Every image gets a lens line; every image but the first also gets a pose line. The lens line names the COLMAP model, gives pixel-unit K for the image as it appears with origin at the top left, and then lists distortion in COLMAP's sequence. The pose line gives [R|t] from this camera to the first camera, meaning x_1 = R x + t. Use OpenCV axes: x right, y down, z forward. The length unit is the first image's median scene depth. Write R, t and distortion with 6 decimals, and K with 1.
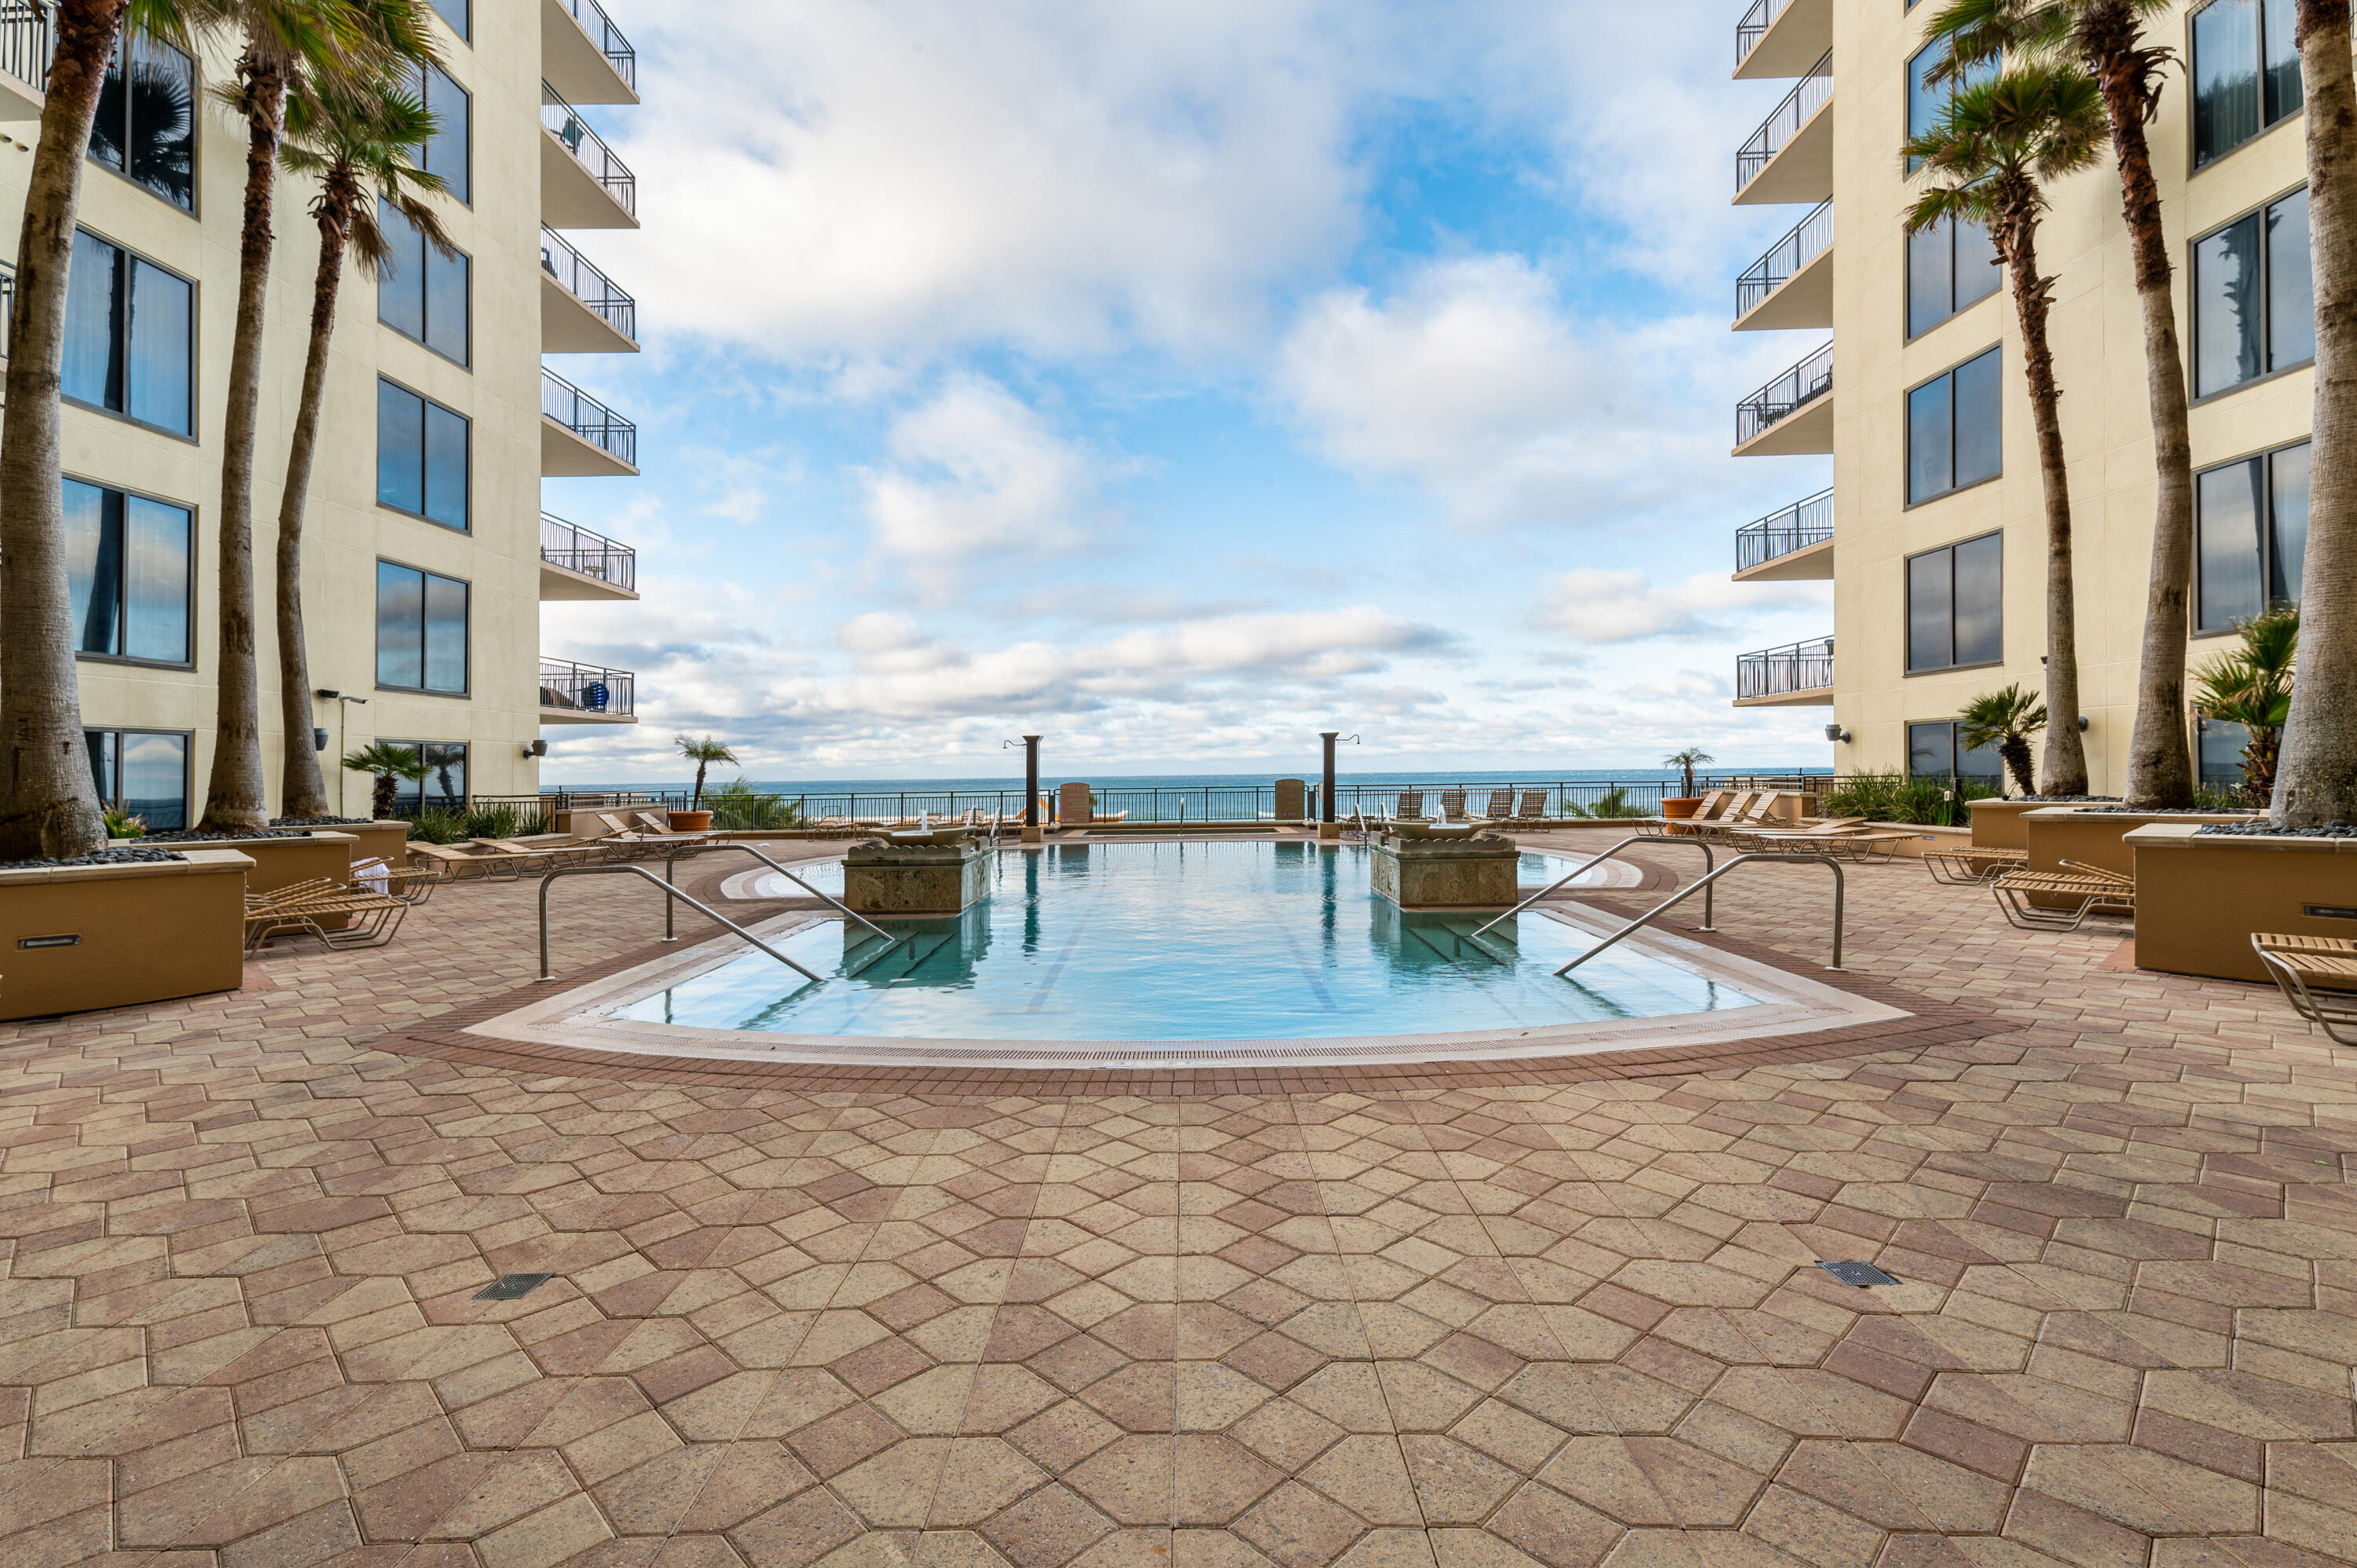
lens RADIAL K [[1055.1, 0, 1166.3], [0, 1055.1, 747.6], [0, 0, 1]] dist [0.031848, -0.000140]
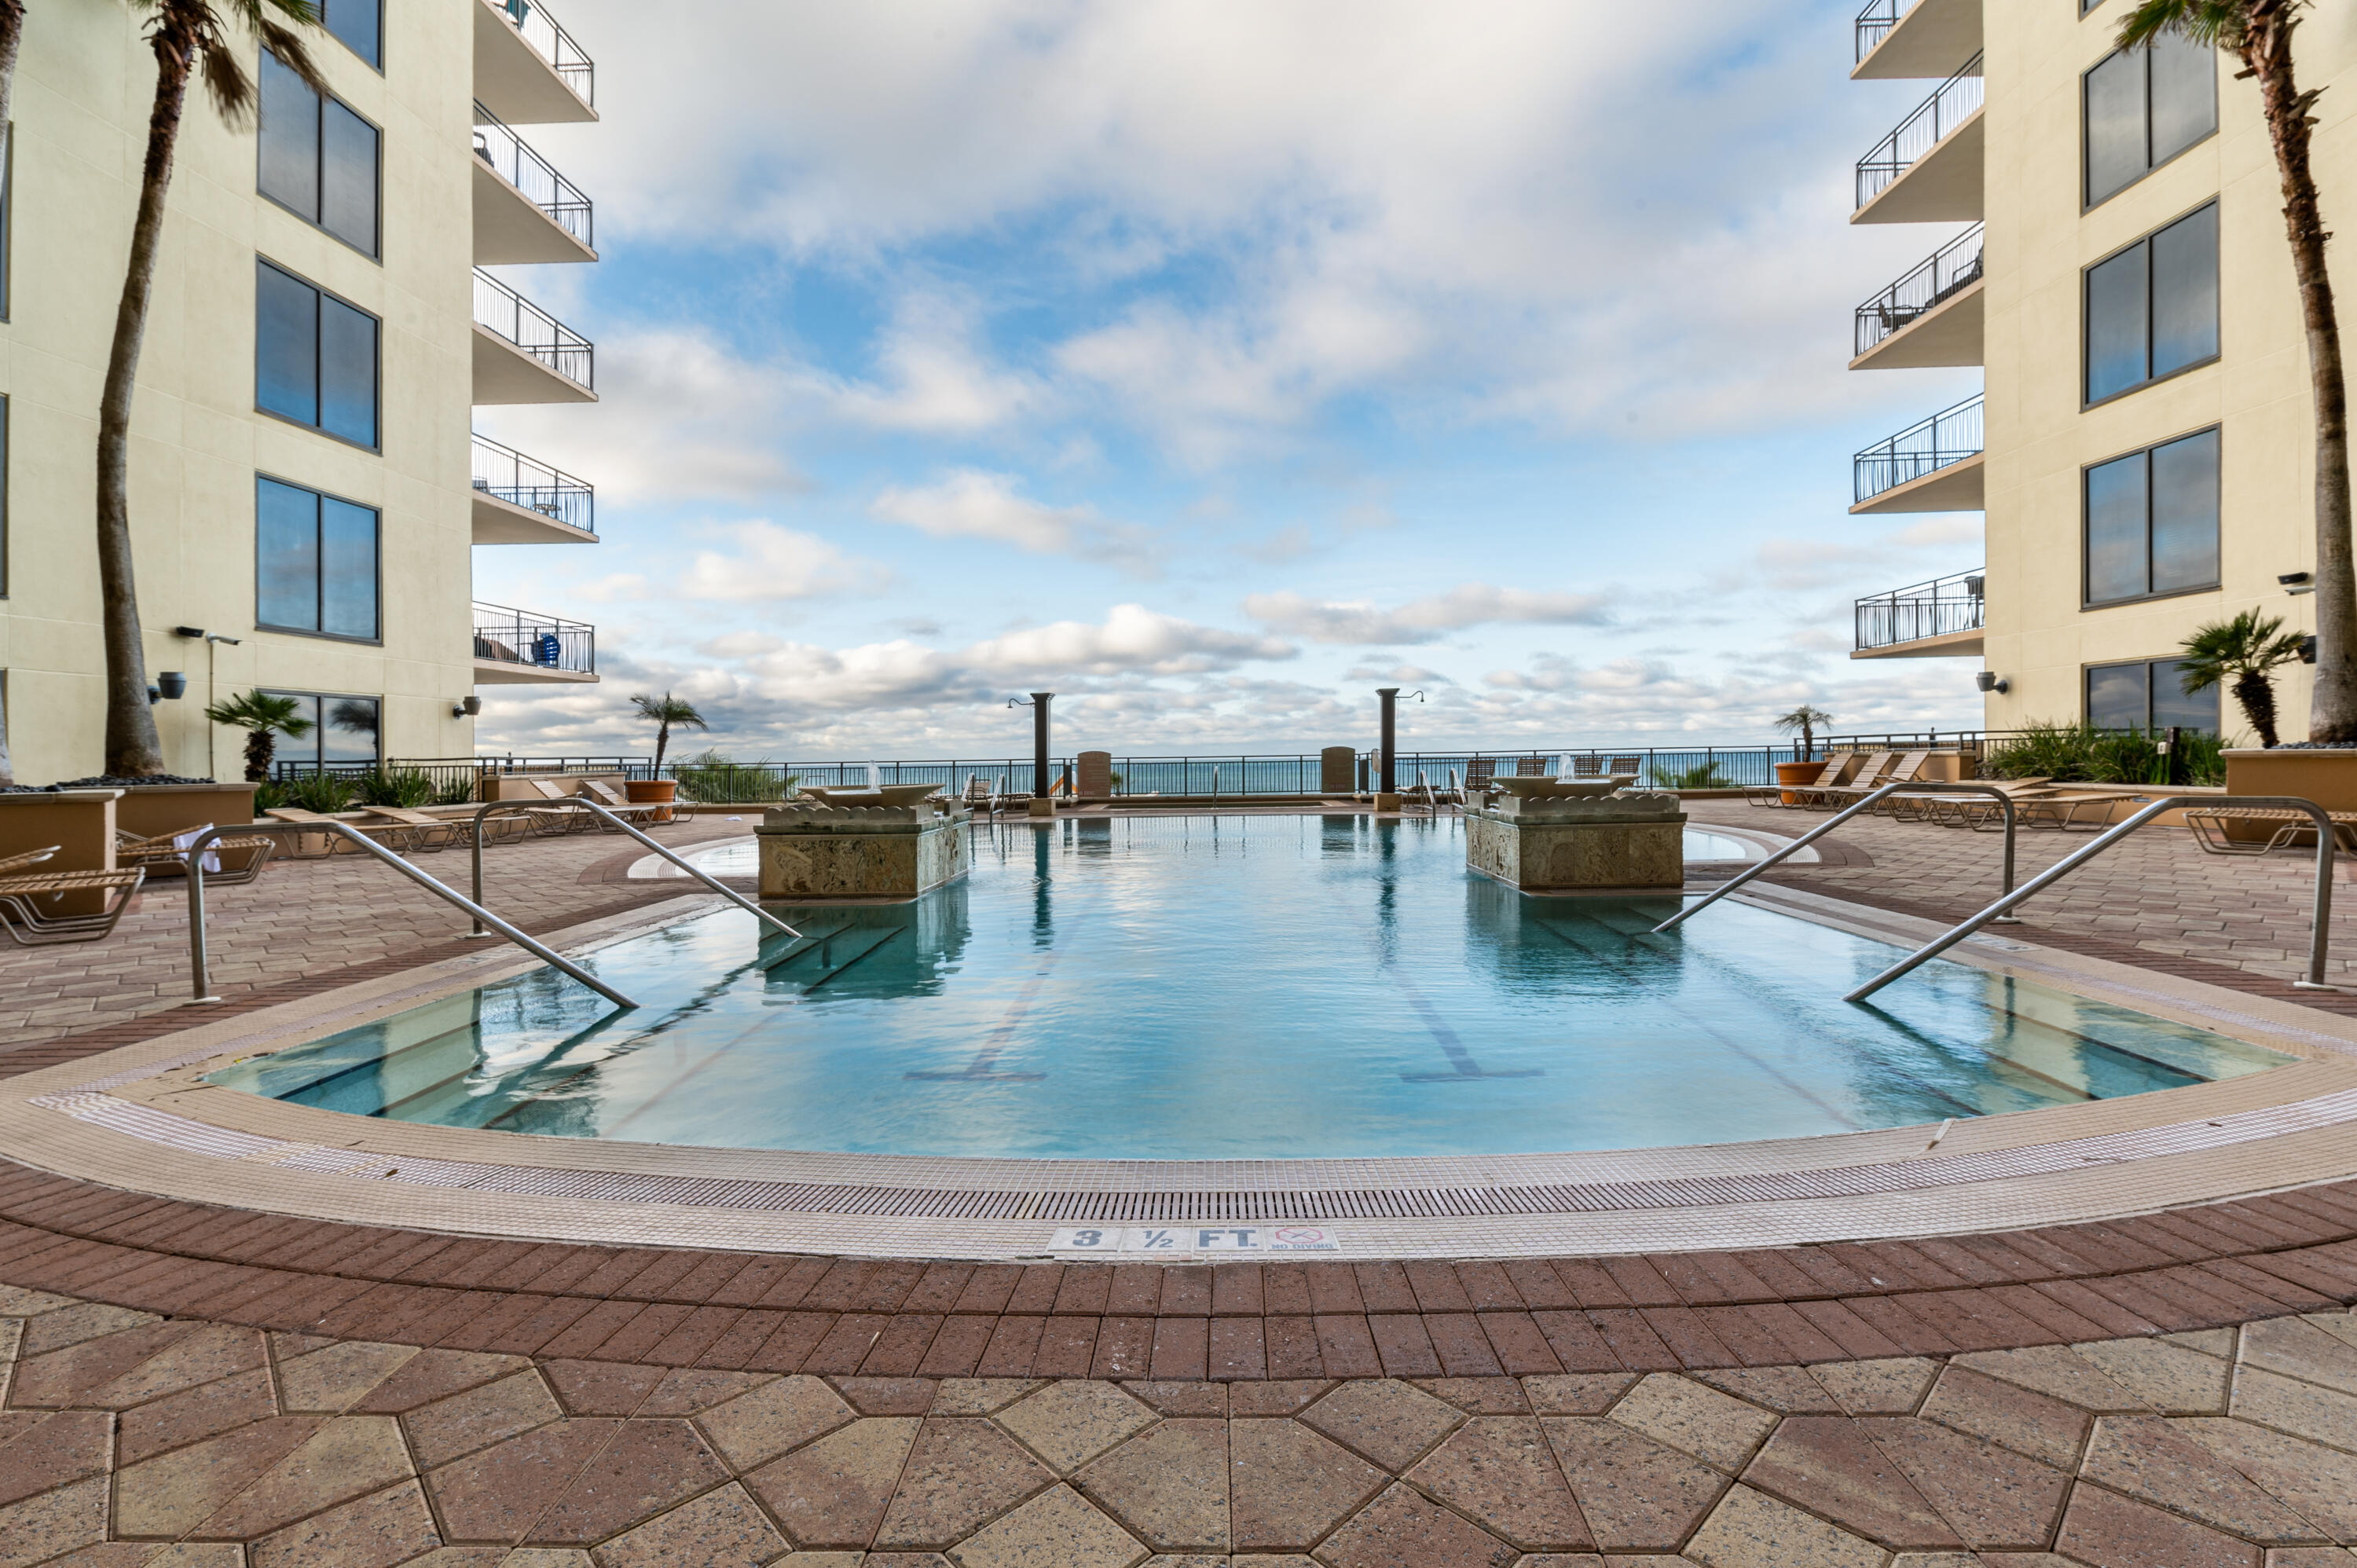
lens RADIAL K [[1049.0, 0, 1178.5], [0, 1049.0, 784.0], [0, 0, 1]] dist [-0.010646, 0.000467]
pose [[0.999813, -0.002571, -0.019186, 0.001005], [0.003499, 0.998818, 0.048486, 0.027690], [0.019039, -0.048544, 0.998640, 0.182165]]
